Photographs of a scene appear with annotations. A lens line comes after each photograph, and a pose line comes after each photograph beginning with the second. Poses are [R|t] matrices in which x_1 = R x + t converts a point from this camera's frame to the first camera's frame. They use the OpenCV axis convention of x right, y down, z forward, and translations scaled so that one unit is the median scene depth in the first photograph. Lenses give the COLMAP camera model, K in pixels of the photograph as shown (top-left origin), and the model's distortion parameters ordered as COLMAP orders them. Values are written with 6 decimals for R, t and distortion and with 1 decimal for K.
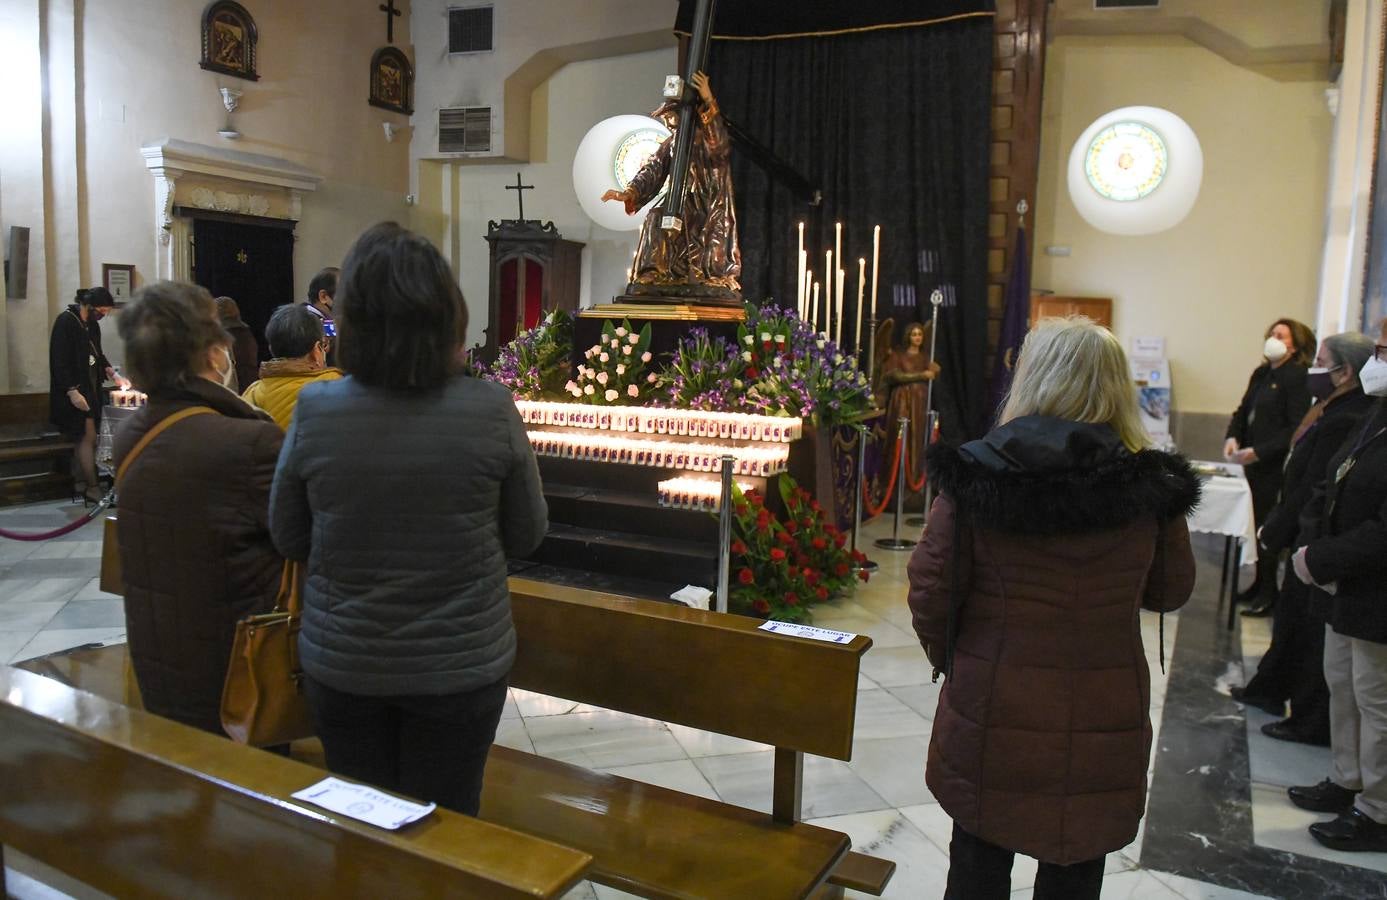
lens RADIAL K [[1023.0, 0, 695.3], [0, 1023.0, 454.8], [0, 0, 1]] dist [-0.044239, -0.001703]
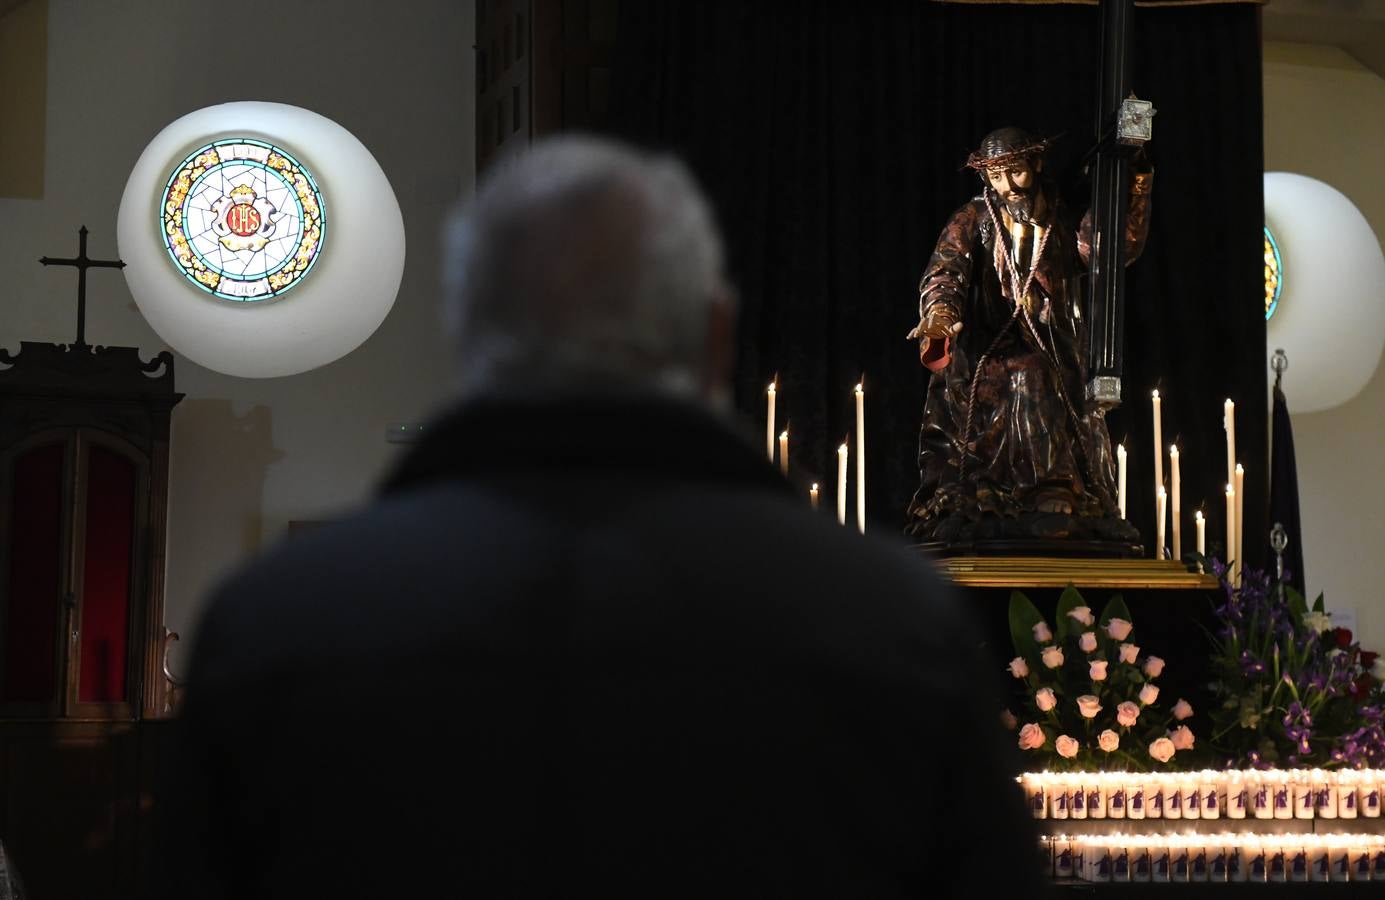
lens RADIAL K [[2659.5, 0, 692.6], [0, 2659.5, 434.6], [0, 0, 1]] dist [0.093925, 0.000000]
pose [[0.832545, 0.015012, 0.553754, -0.591795], [0.089164, 0.982967, -0.160703, -0.013888], [-0.546734, 0.183167, 0.817026, 0.052627]]
